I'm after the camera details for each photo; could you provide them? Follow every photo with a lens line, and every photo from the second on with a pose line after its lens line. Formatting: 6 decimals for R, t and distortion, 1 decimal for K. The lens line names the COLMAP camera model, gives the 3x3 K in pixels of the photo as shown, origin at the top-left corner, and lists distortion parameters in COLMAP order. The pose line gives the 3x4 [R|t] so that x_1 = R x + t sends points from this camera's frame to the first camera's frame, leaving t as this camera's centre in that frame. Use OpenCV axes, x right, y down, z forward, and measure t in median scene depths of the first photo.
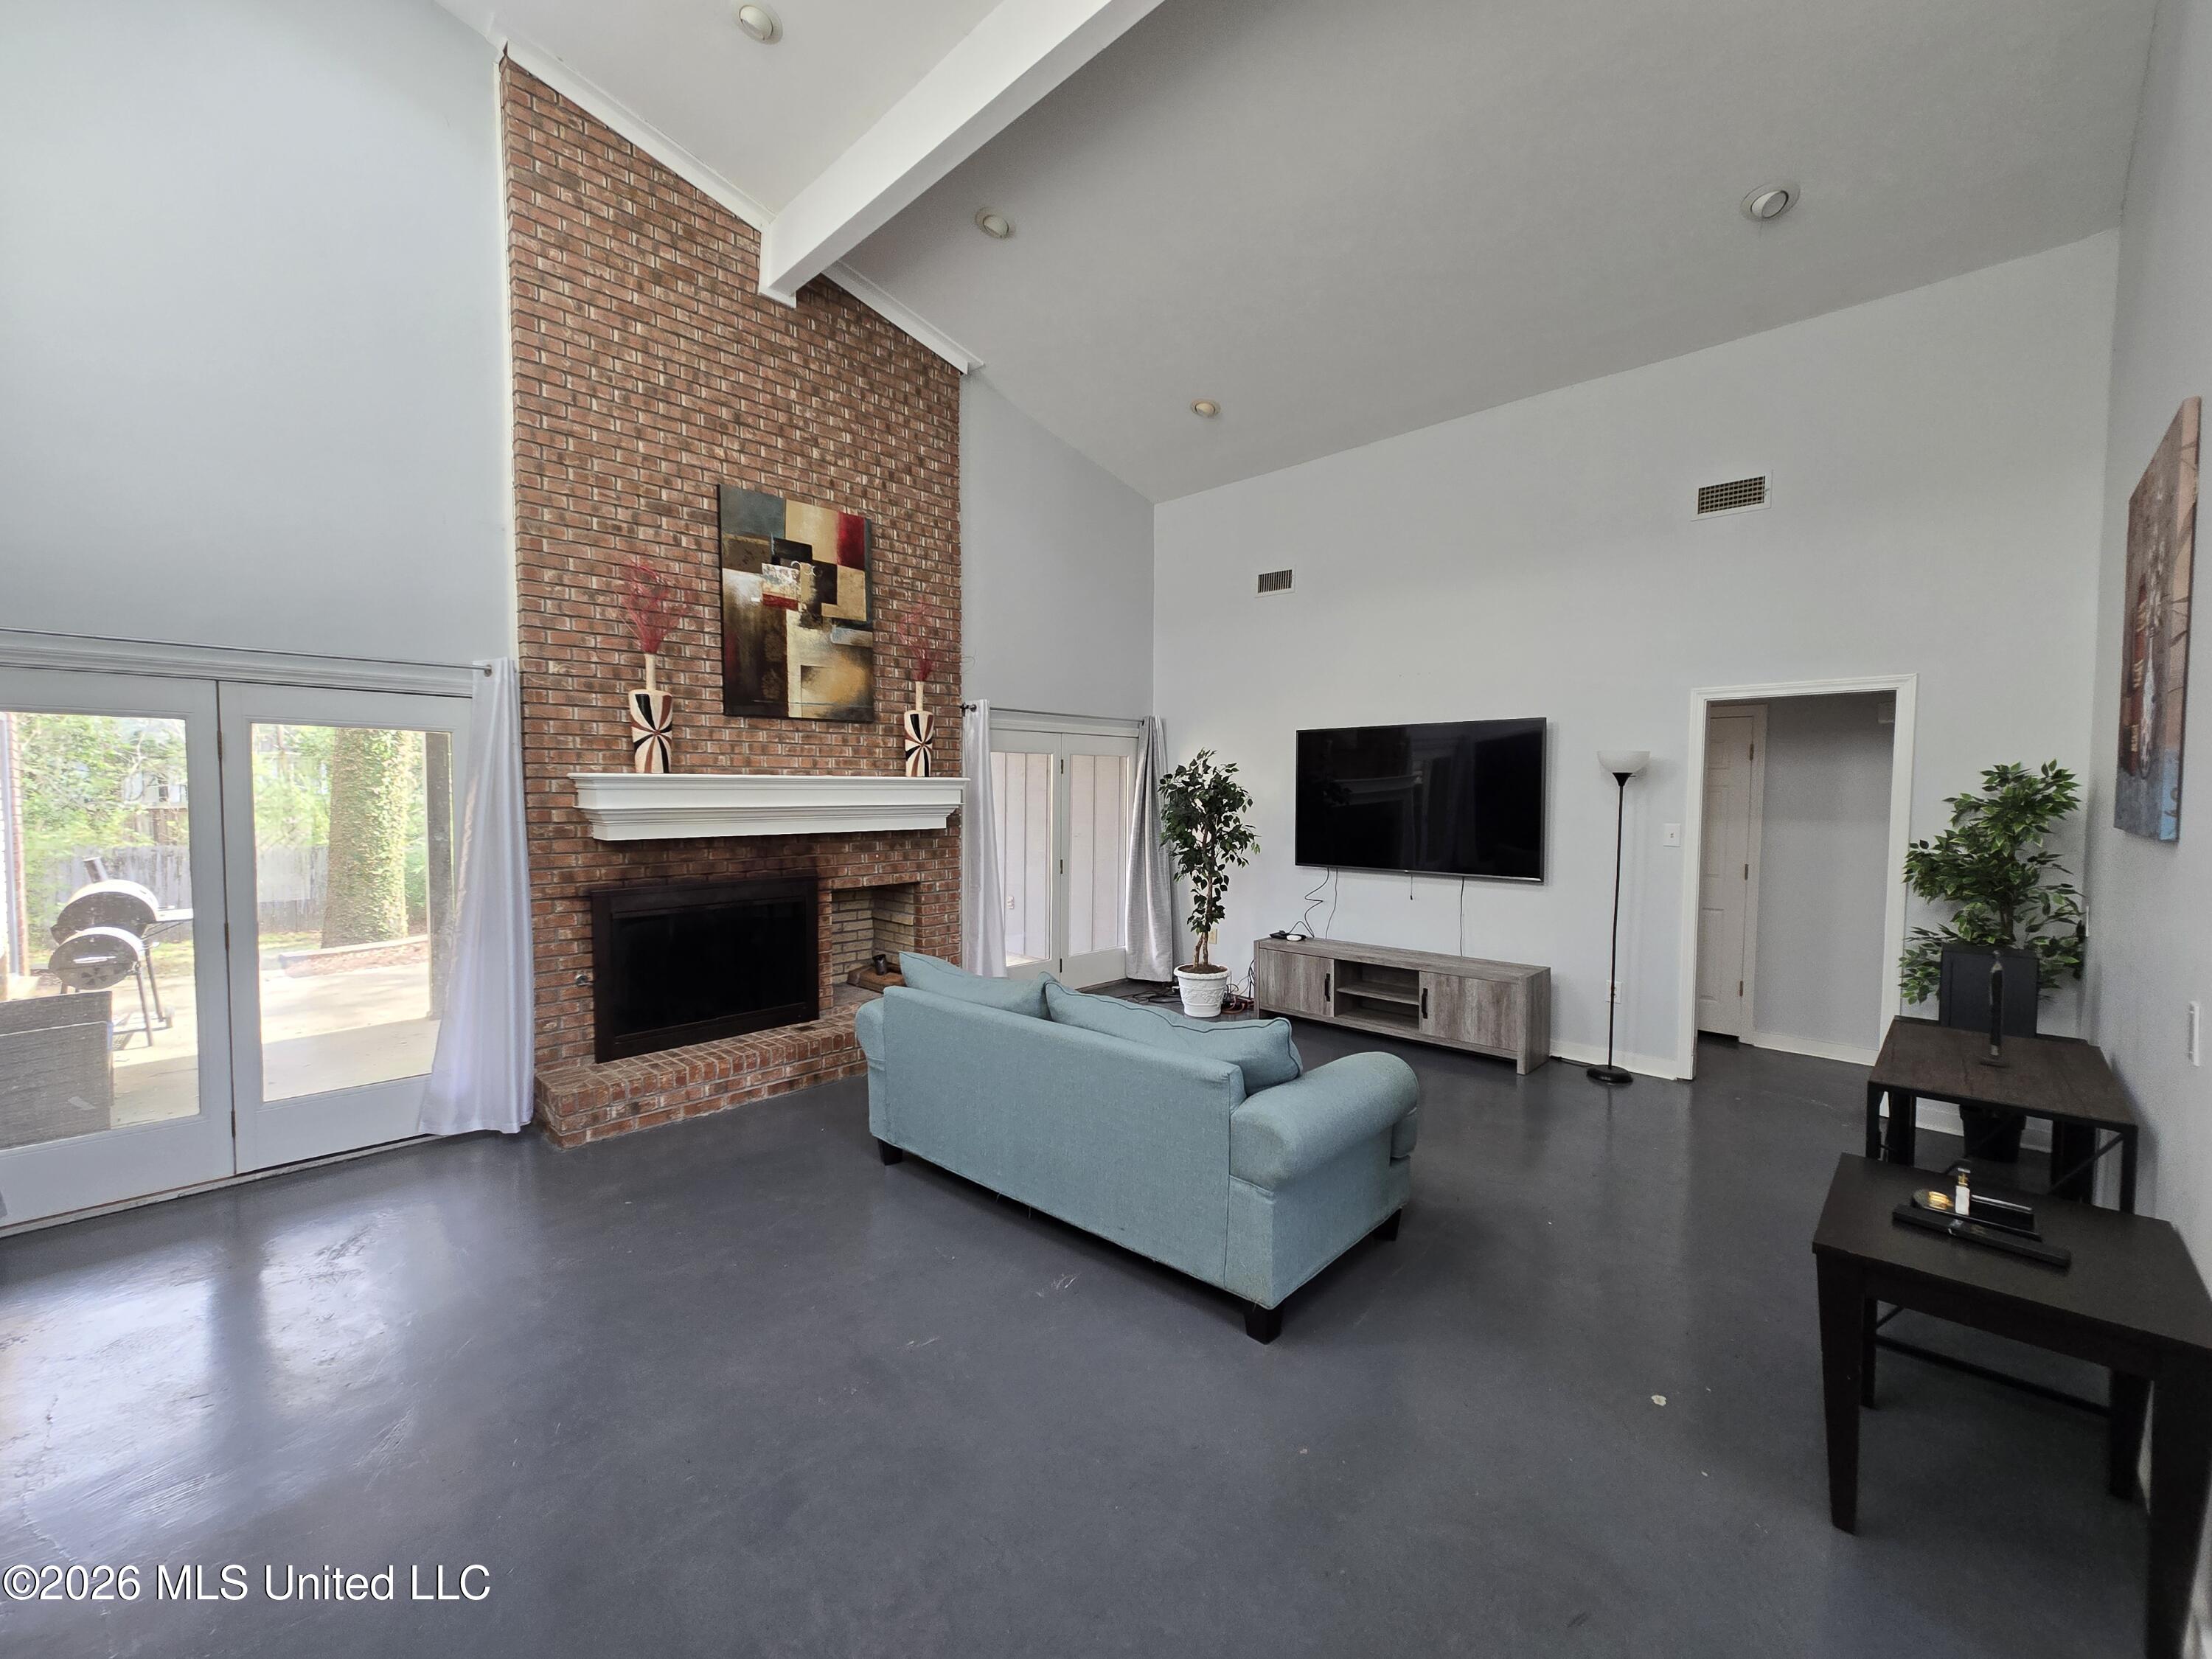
lens RADIAL K [[899.4, 0, 1098.3], [0, 899.4, 834.9], [0, 0, 1]] dist [0.000541, -0.000556]
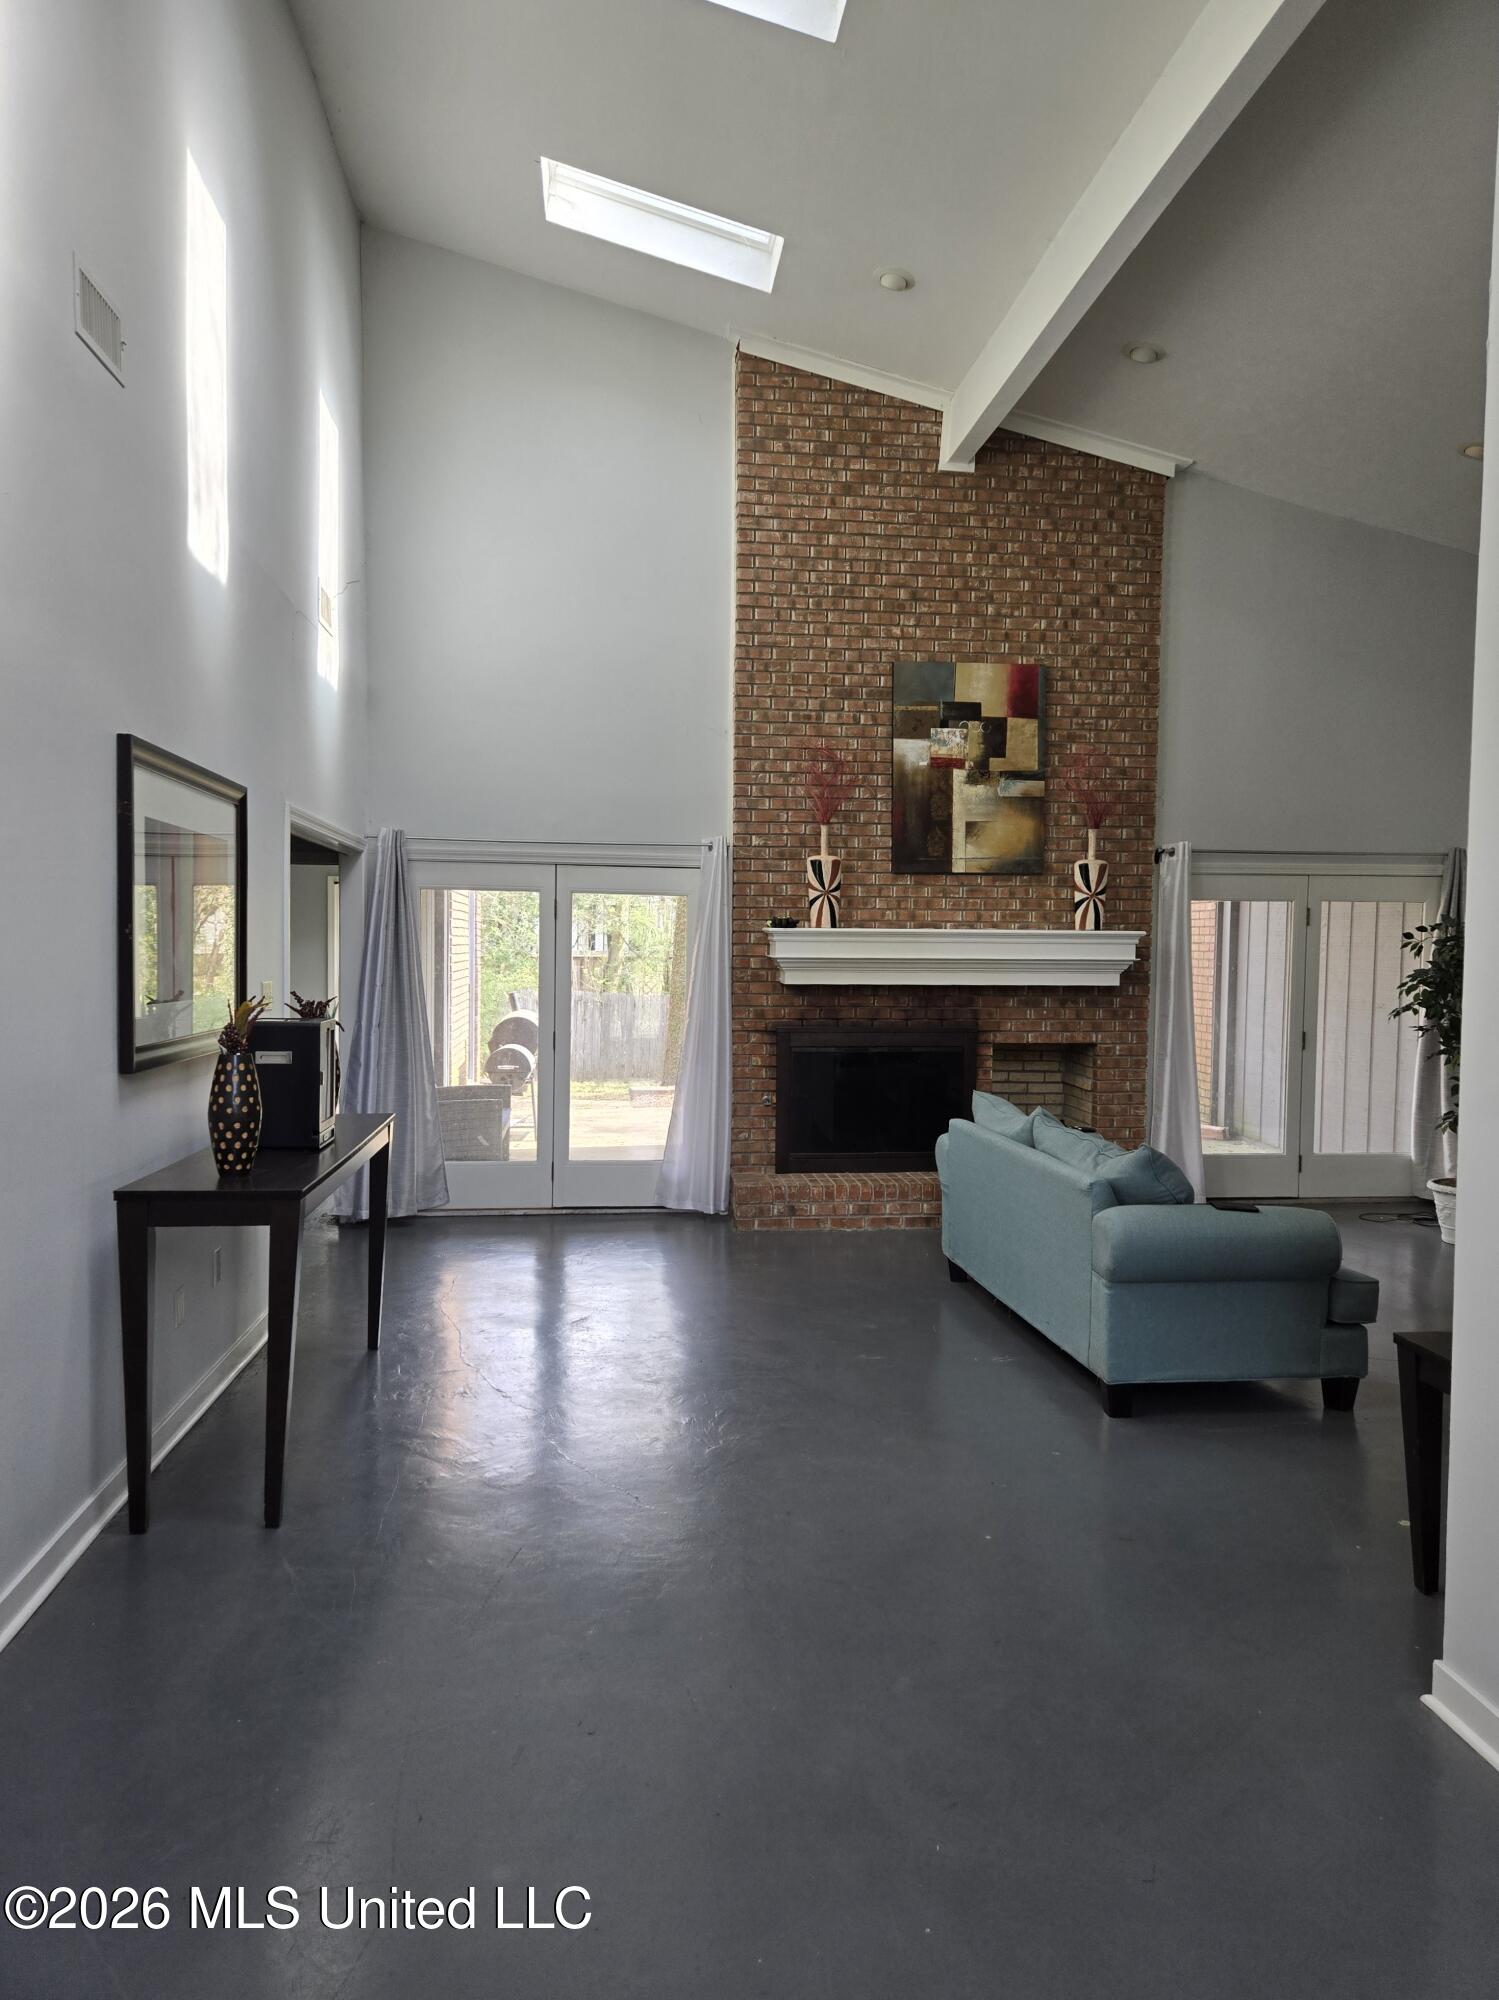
lens RADIAL K [[1310.6, 0, 749.5], [0, 1310.6, 1000.0], [0, 0, 1]] dist [0.048286, -0.000742]
pose [[0.772634, 0.035486, -0.633860, 0.447409], [-0.039798, 0.999180, 0.007427, 0.013820], [0.633603, 0.019488, 0.773413, -0.319743]]
